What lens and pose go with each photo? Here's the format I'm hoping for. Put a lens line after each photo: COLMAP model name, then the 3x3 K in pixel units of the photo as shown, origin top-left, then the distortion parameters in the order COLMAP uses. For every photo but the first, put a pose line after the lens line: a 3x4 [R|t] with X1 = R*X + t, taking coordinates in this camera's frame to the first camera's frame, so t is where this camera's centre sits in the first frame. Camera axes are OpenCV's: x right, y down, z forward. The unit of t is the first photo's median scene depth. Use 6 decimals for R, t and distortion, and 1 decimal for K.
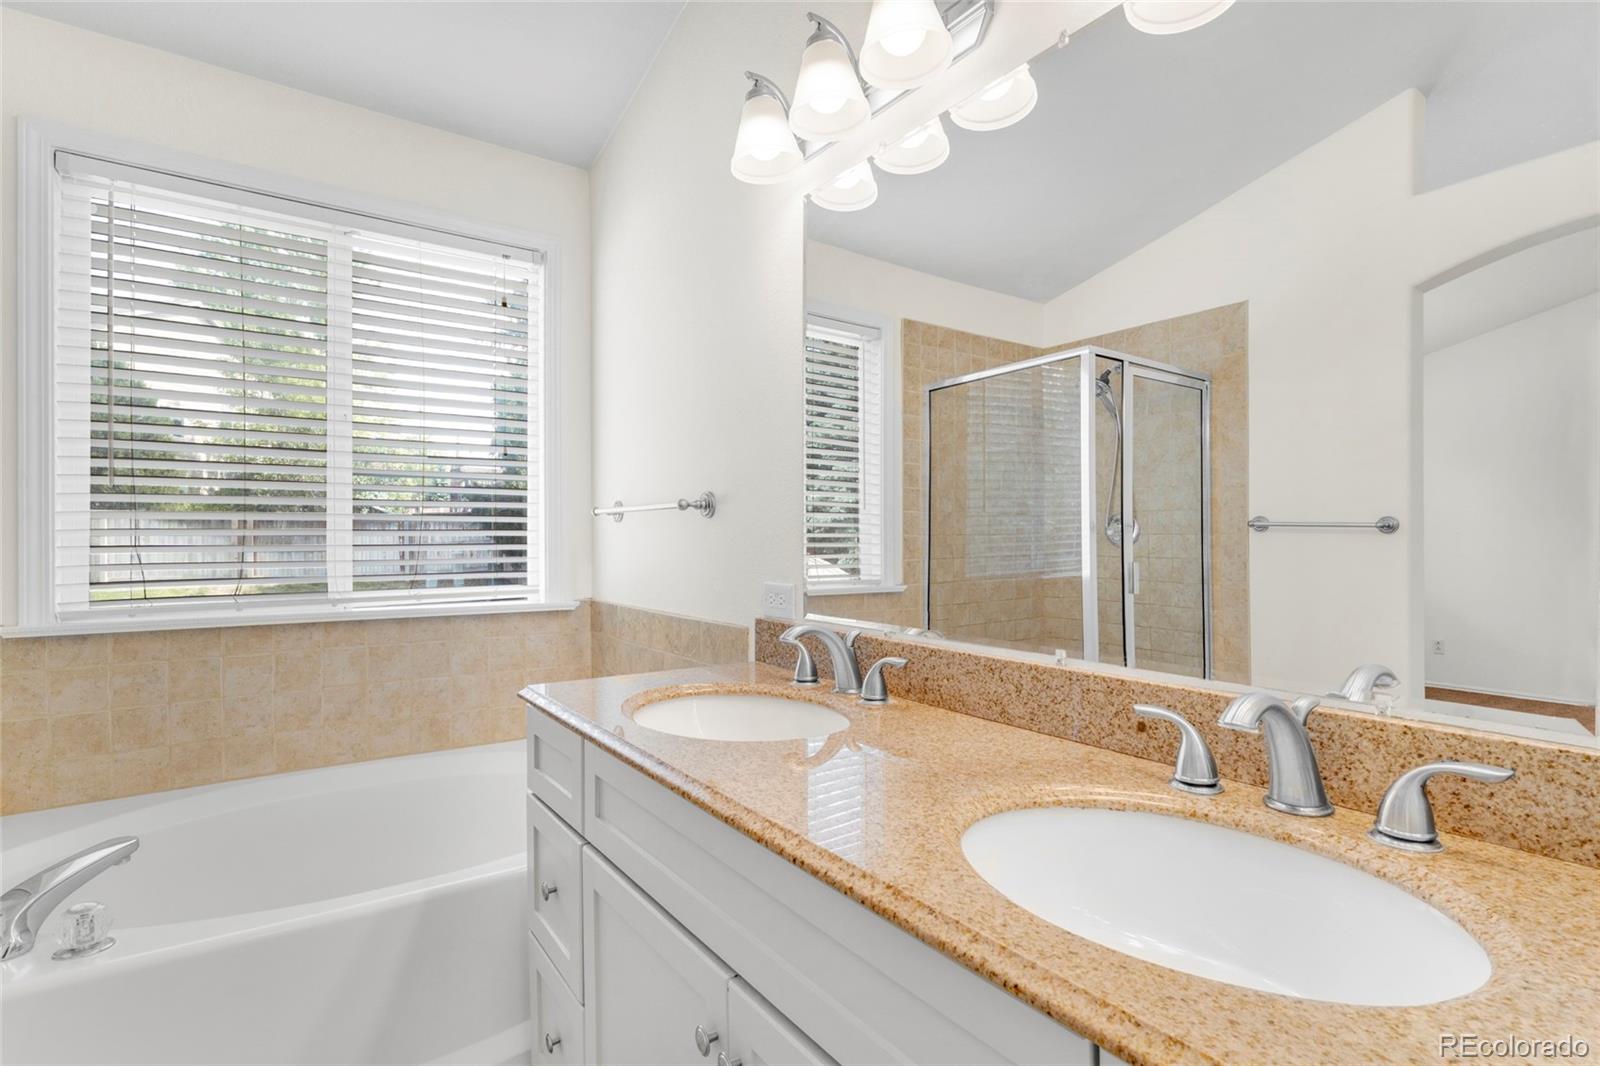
lens RADIAL K [[792.2, 0, 798.5], [0, 792.2, 542.7], [0, 0, 1]] dist [-0.003985, -0.000997]
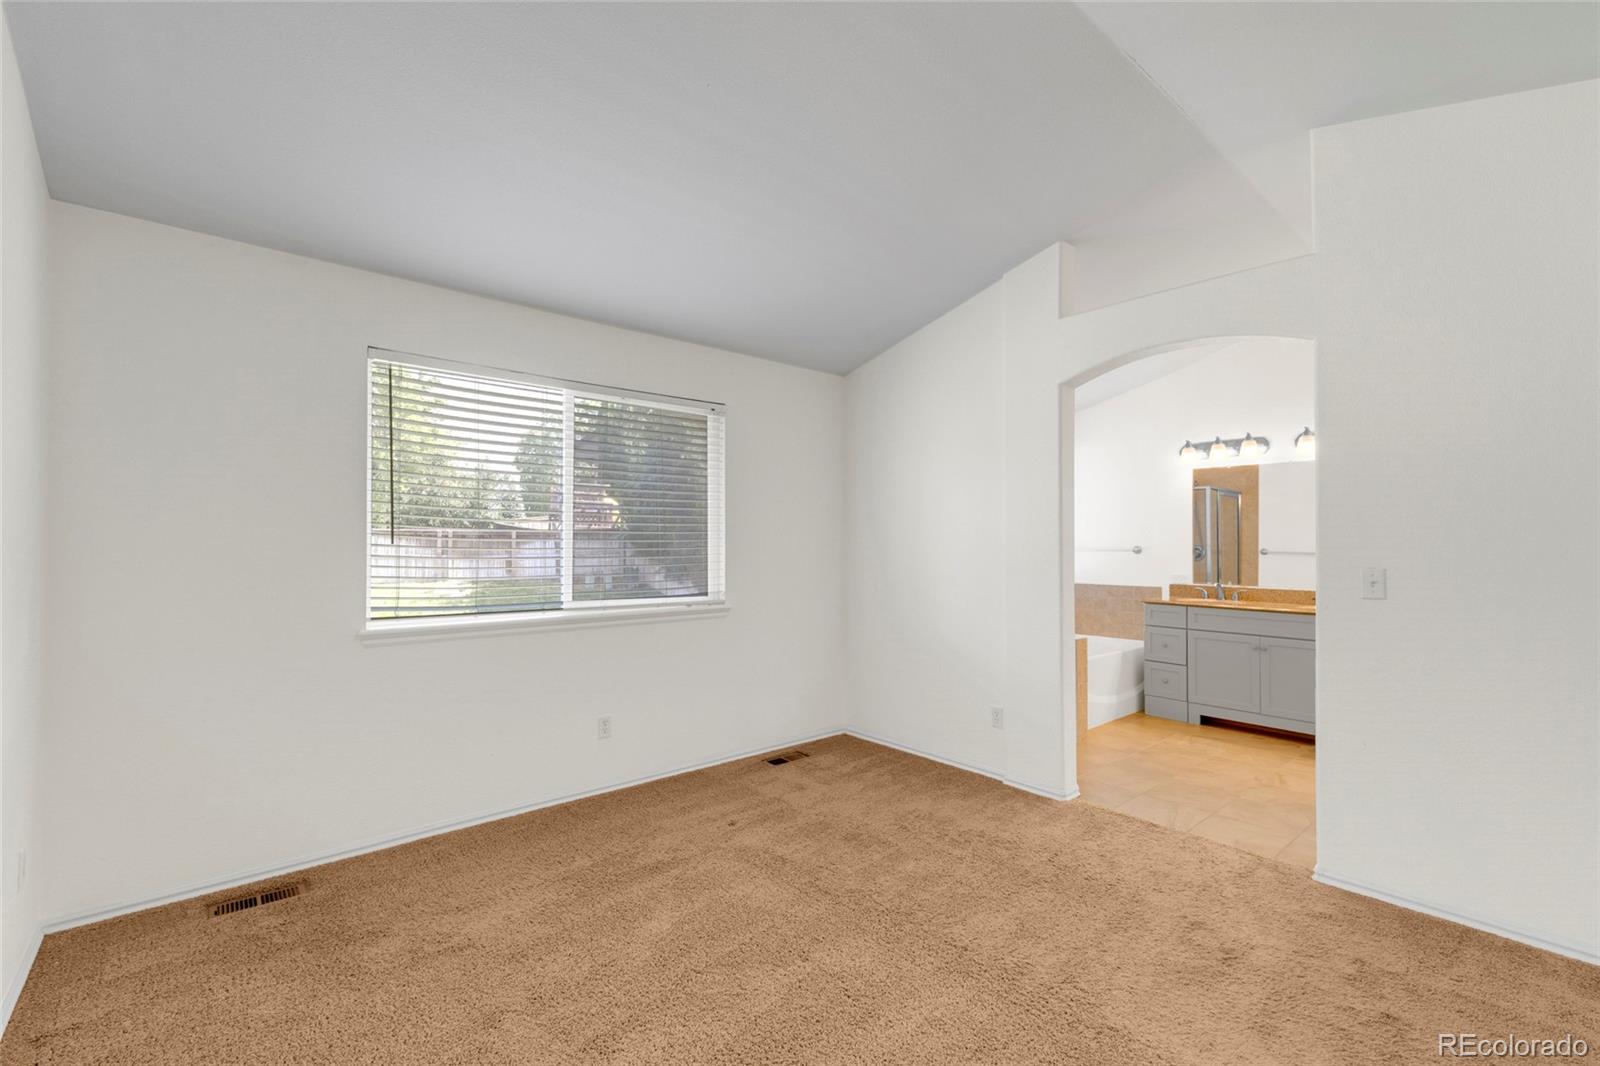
lens RADIAL K [[704.2, 0, 803.4], [0, 704.2, 544.8], [0, 0, 1]] dist [0.000316, 0.004891]
pose [[0.993833, 0.001160, 0.110885, -1.574594], [-0.000789, 0.999994, -0.003386, -0.052414], [-0.110888, 0.003277, 0.993827, -1.505047]]
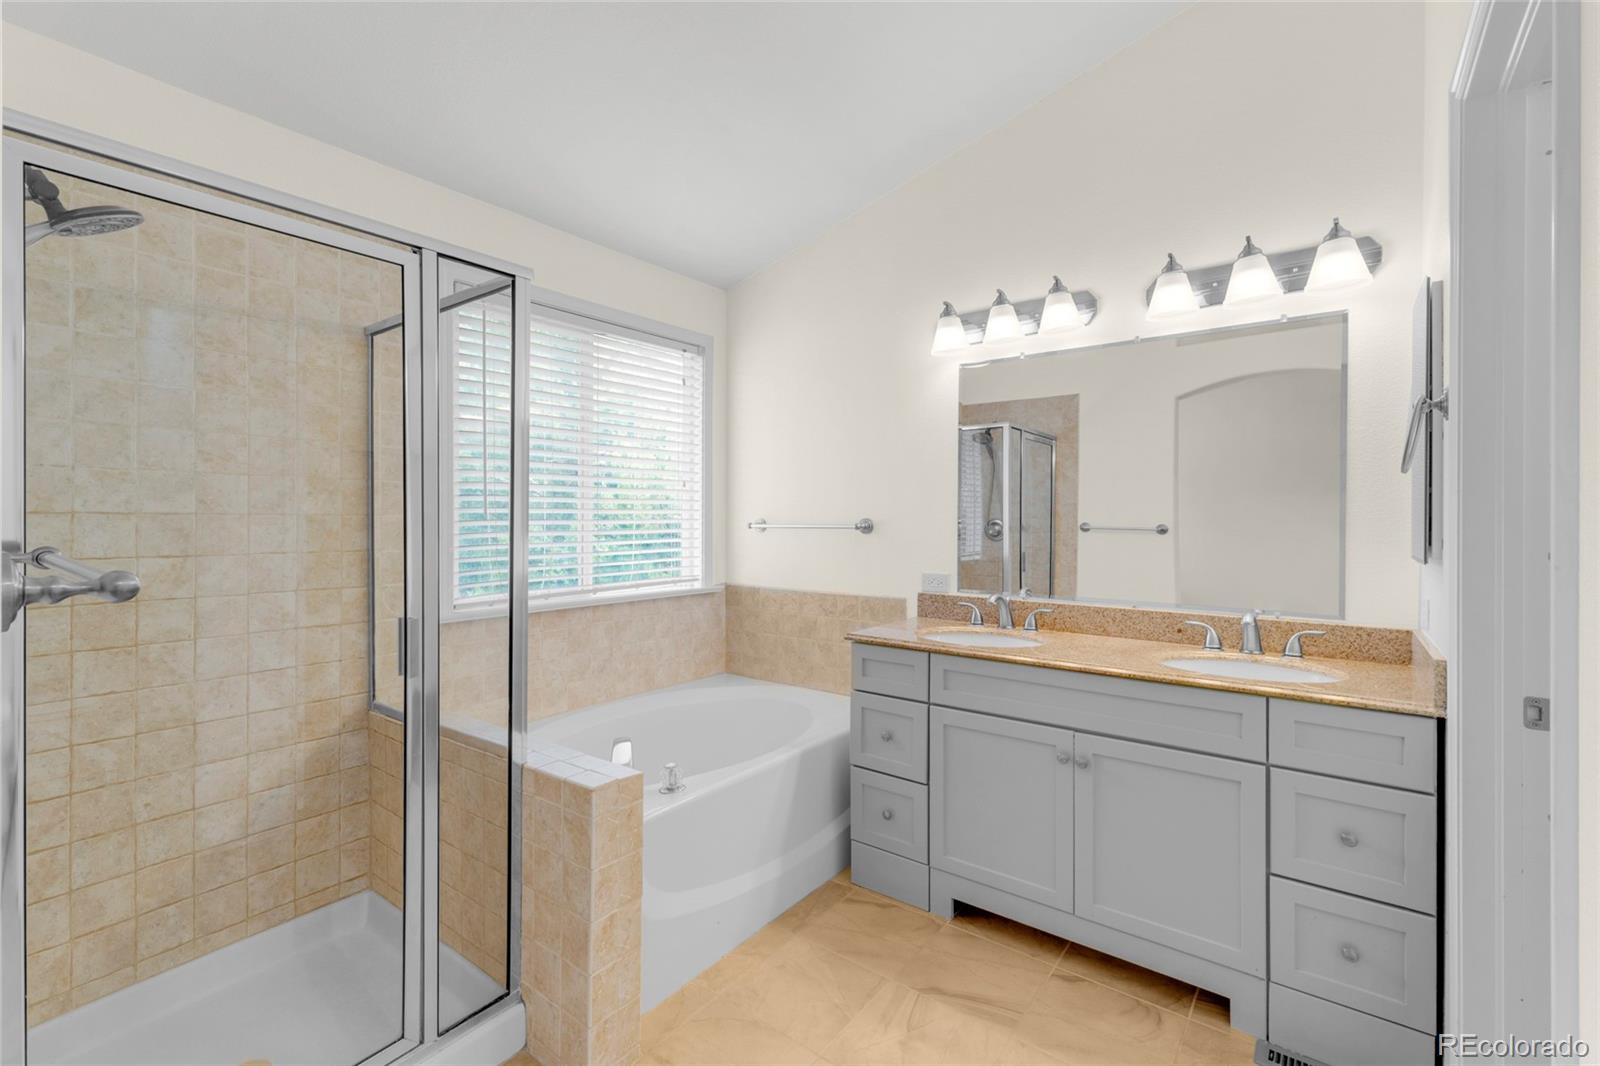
lens RADIAL K [[702.5, 0, 807.3], [0, 702.5, 532.9], [0, 0, 1]] dist [0.003168, 0.005579]
pose [[0.952469, -0.006603, 0.304565, -0.604799], [0.002087, 0.999883, 0.015150, -0.050568], [-0.304629, -0.013794, 0.952371, -0.338135]]
